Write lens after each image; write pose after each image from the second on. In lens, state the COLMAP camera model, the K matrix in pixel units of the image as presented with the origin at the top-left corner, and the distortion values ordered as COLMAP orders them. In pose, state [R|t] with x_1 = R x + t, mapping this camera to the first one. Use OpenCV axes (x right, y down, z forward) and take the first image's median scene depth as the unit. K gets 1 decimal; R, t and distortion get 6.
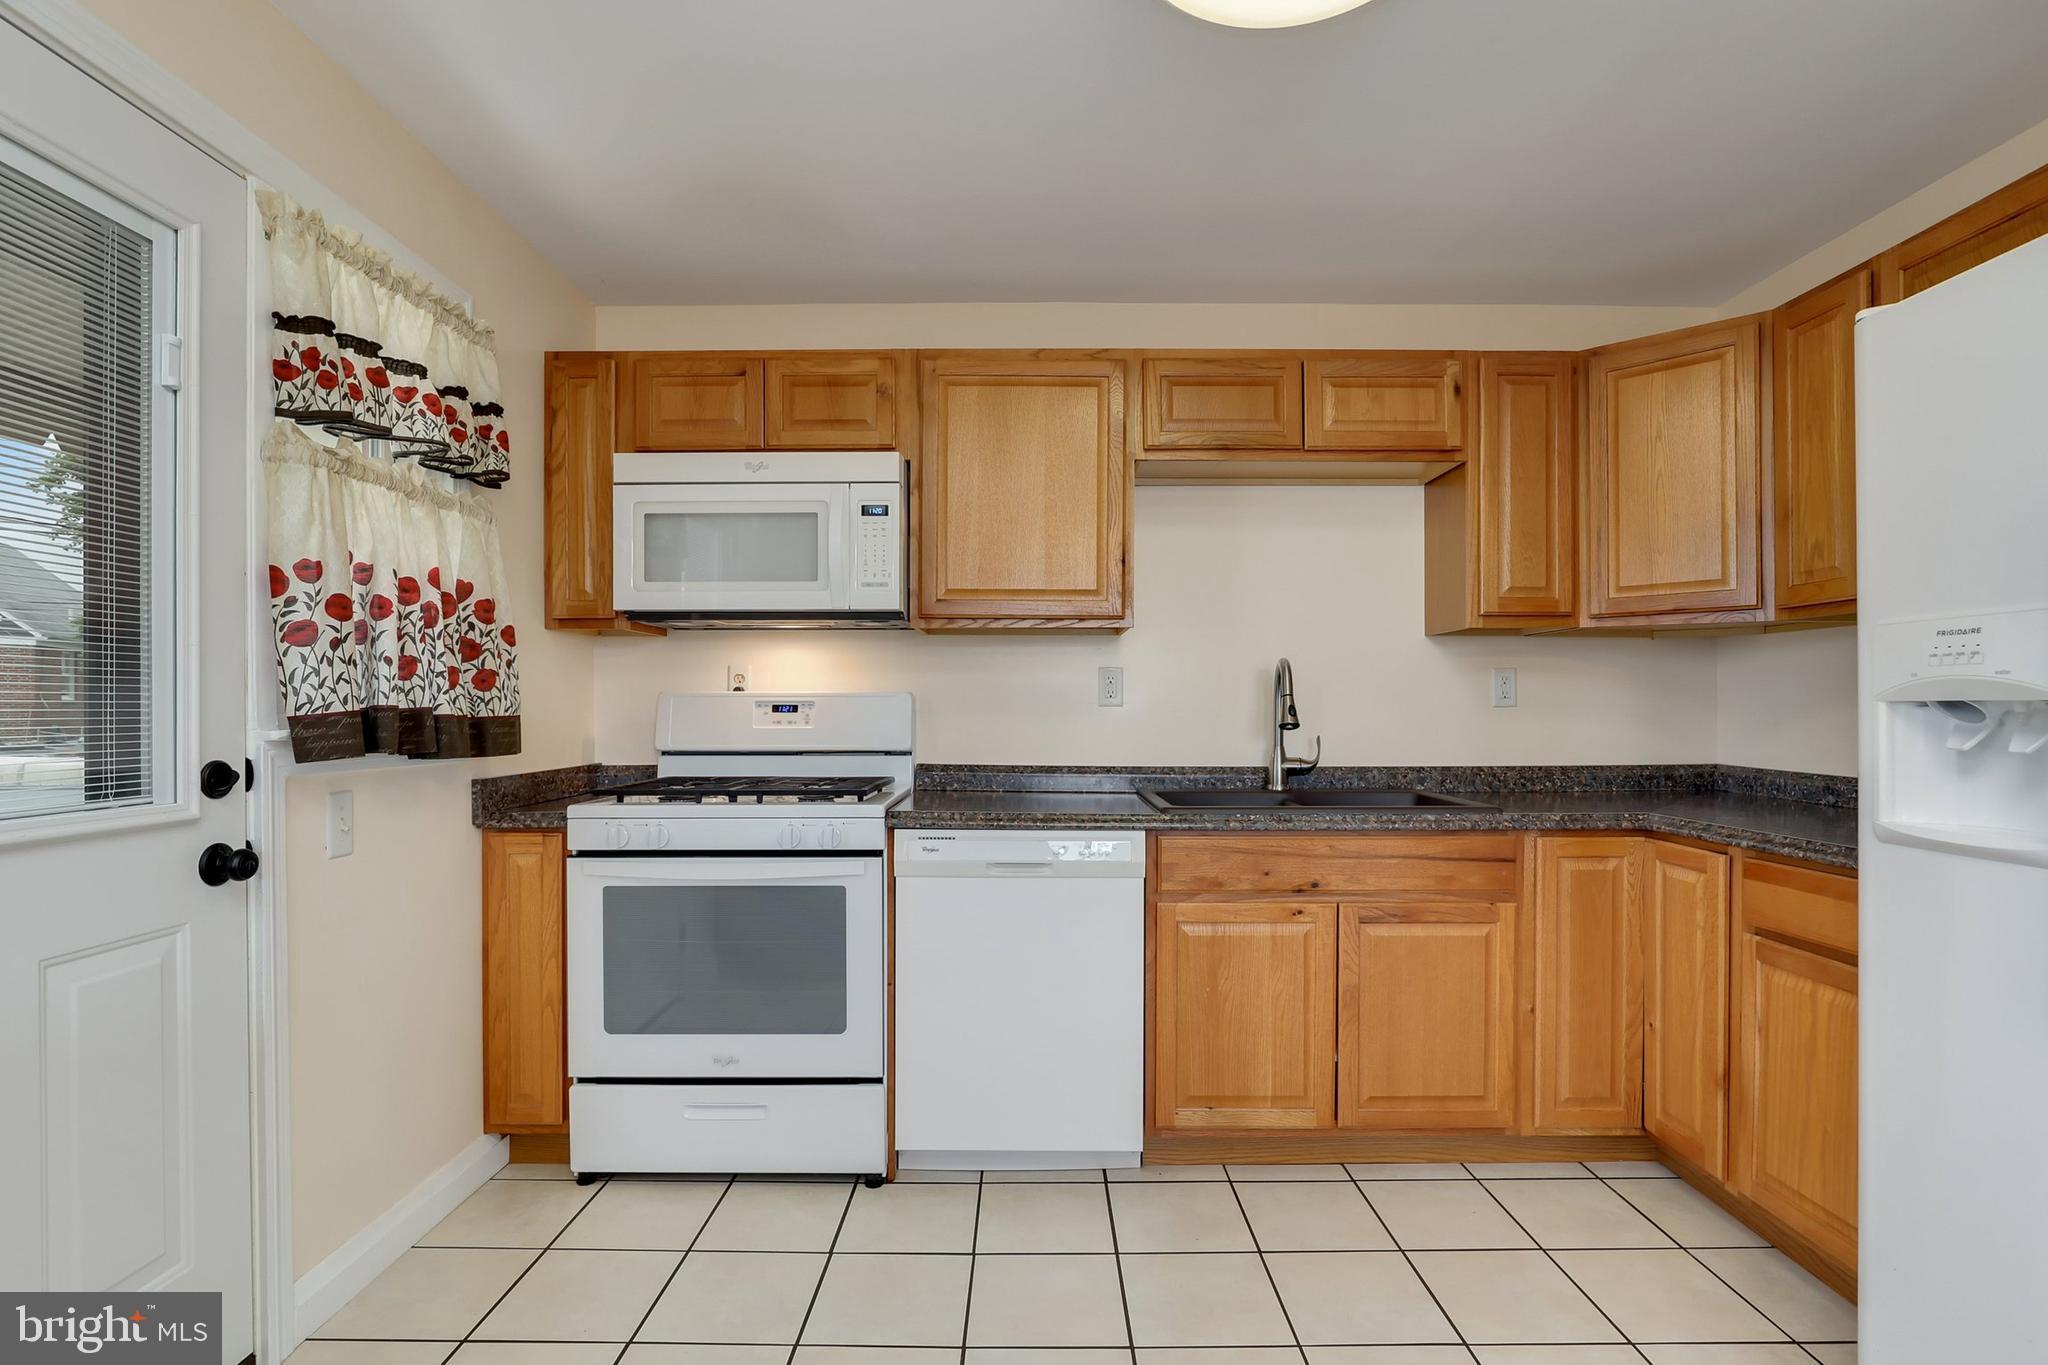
lens RADIAL K [[963.6, 0, 1033.8], [0, 963.6, 704.3], [0, 0, 1]] dist [-0.020246, 0.004280]
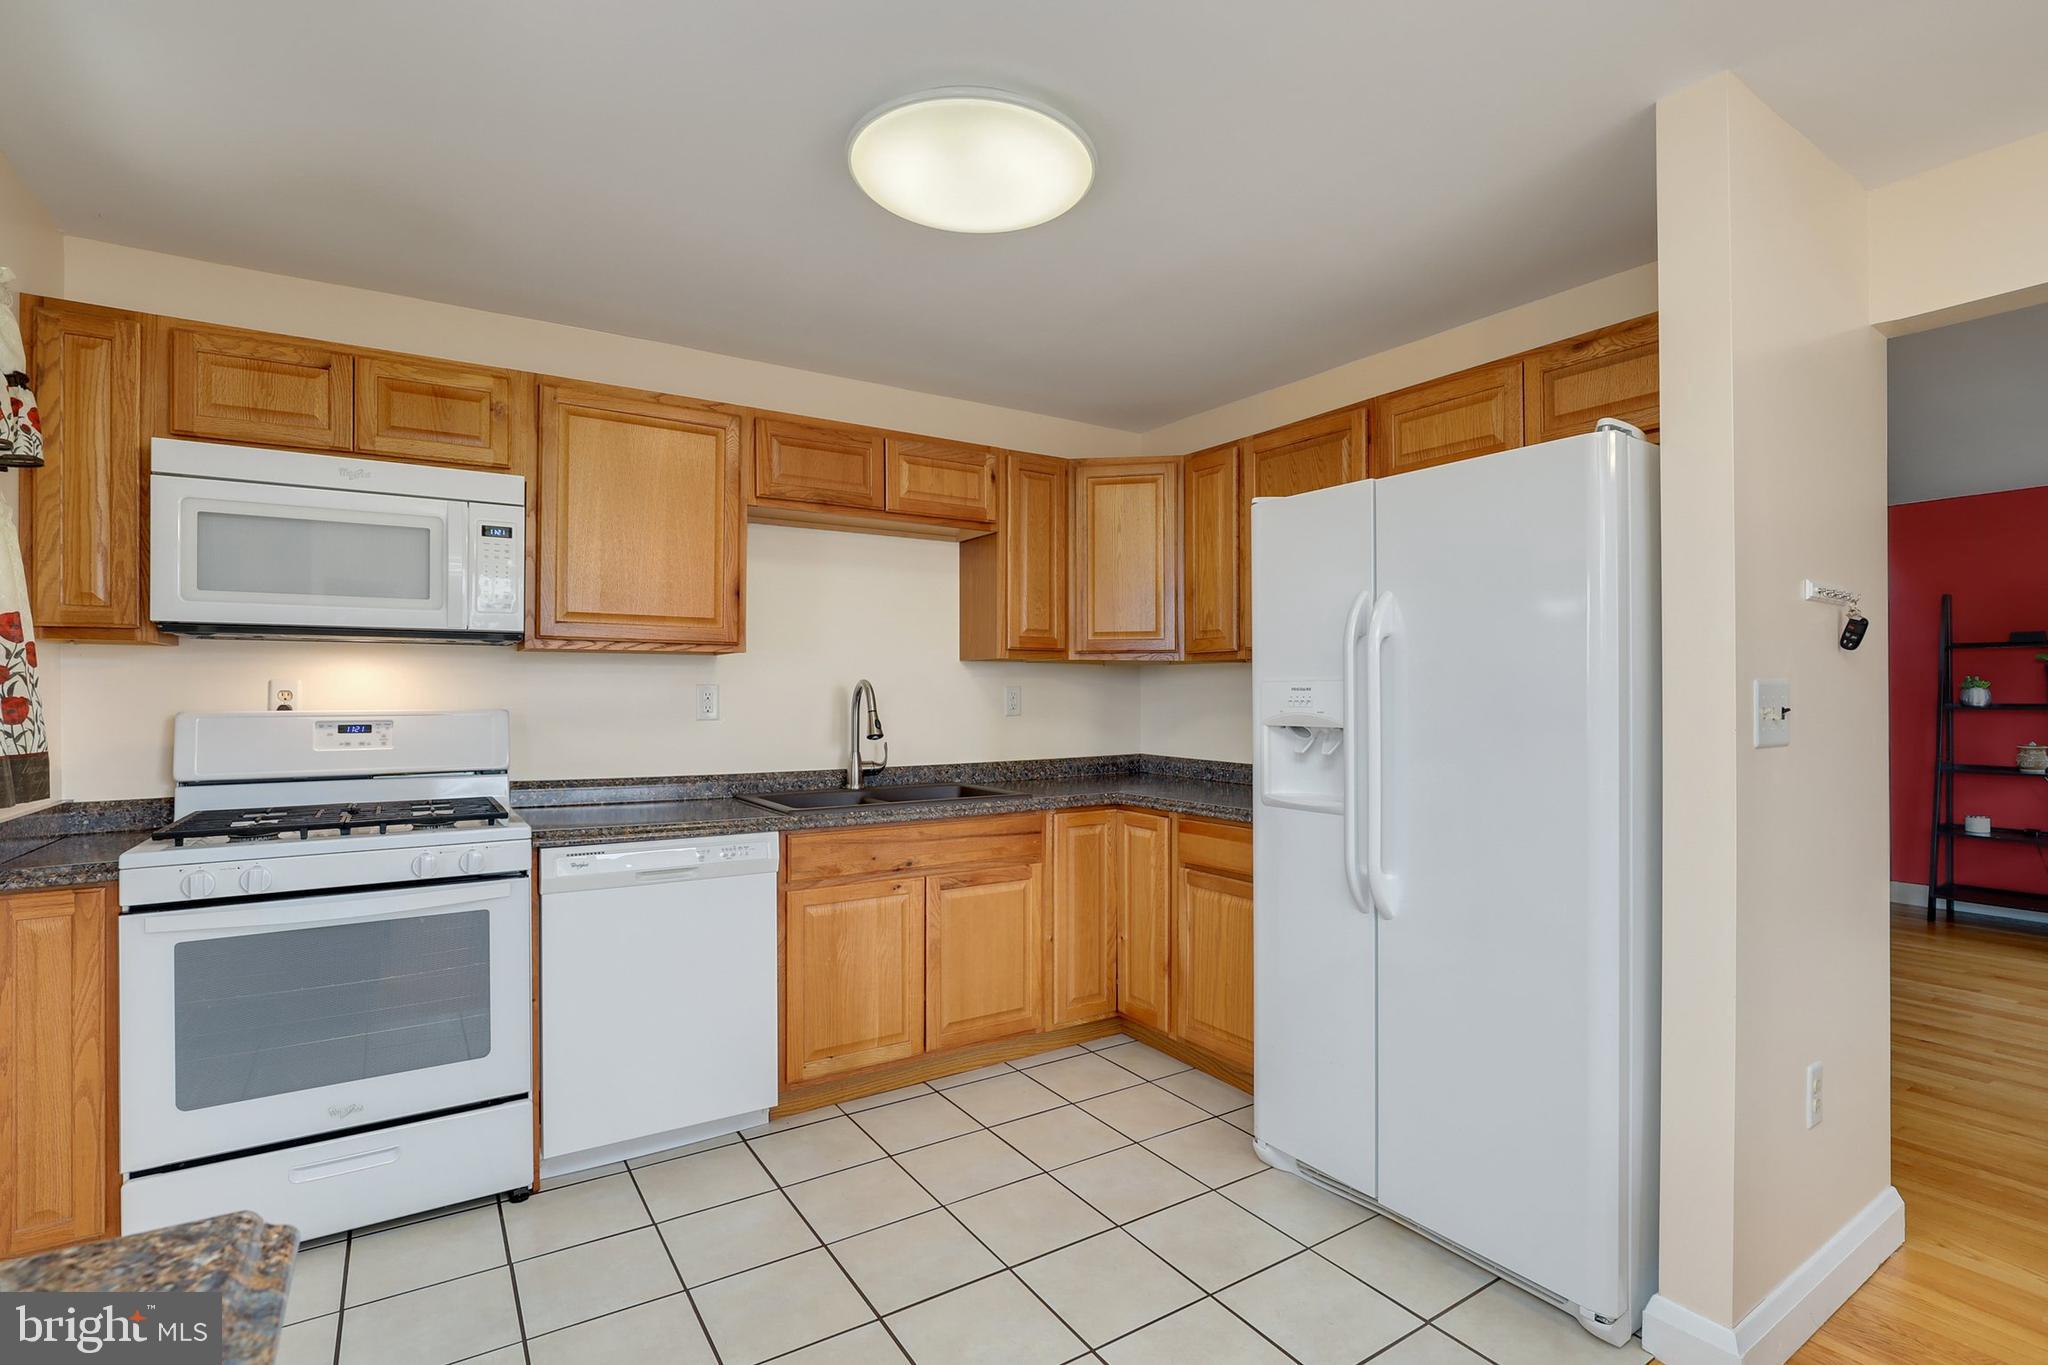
lens RADIAL K [[963.6, 0, 1031.9], [0, 963.6, 684.0], [0, 0, 1]] dist [-0.020246, 0.004280]
pose [[0.835942, 0.004385, 0.548801, -0.269779], [-0.001155, 0.999980, -0.006230, -0.041285], [-0.548817, 0.004574, 0.835930, -0.149784]]
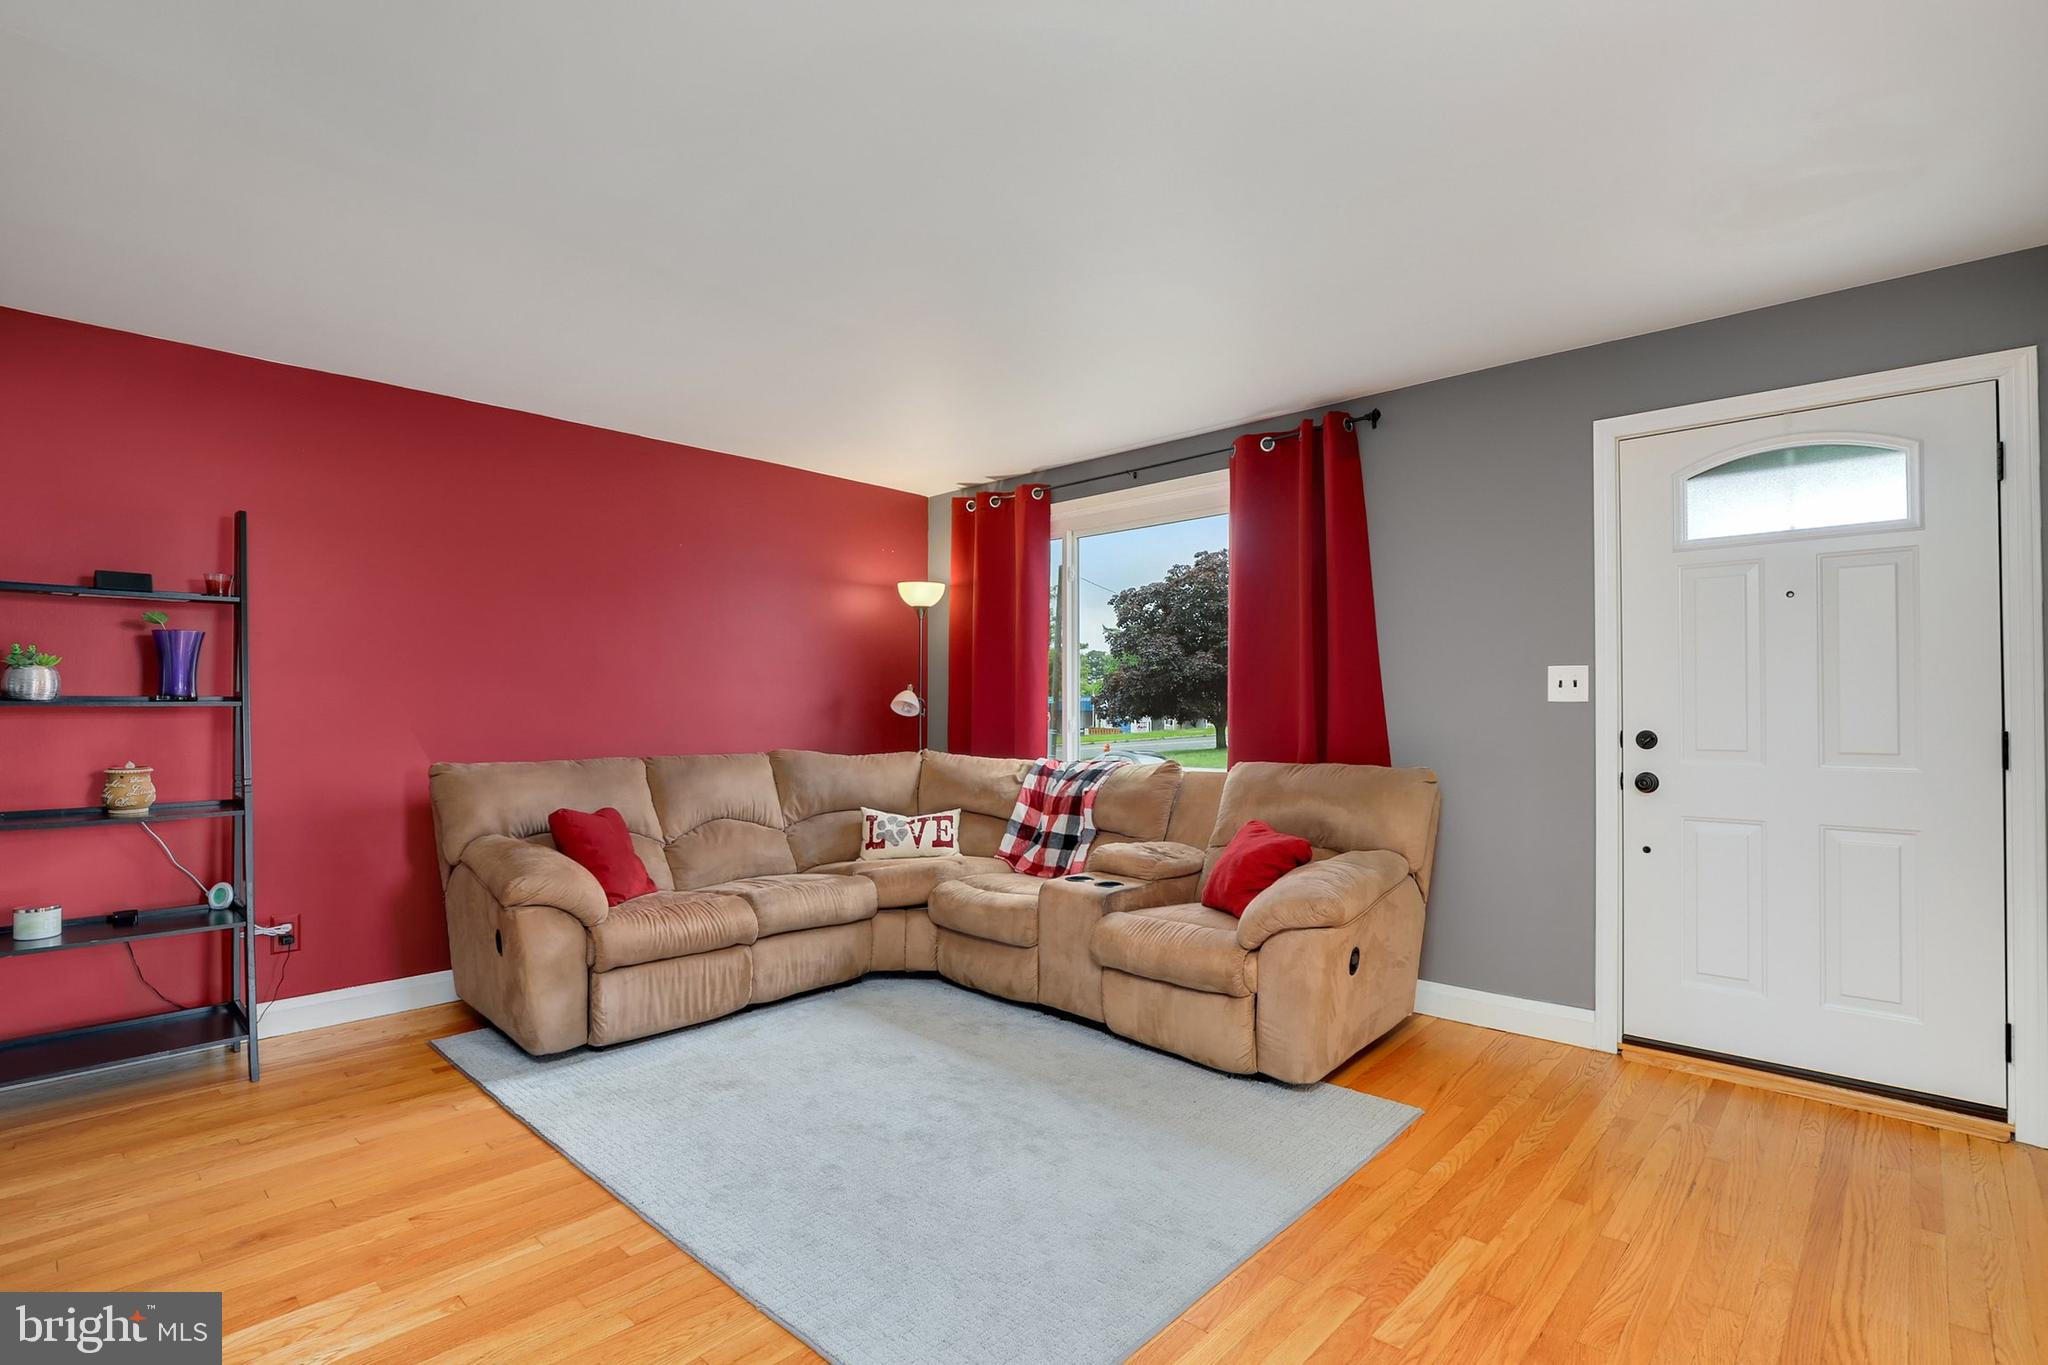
lens RADIAL K [[963.6, 0, 1016.0], [0, 963.6, 691.2], [0, 0, 1]] dist [-0.020246, 0.004280]
pose [[-0.725974, 0.009318, 0.687659, 1.135599], [-0.003671, 0.999841, -0.017423, 0.000157], [-0.687712, -0.015173, -0.725825, 0.529848]]
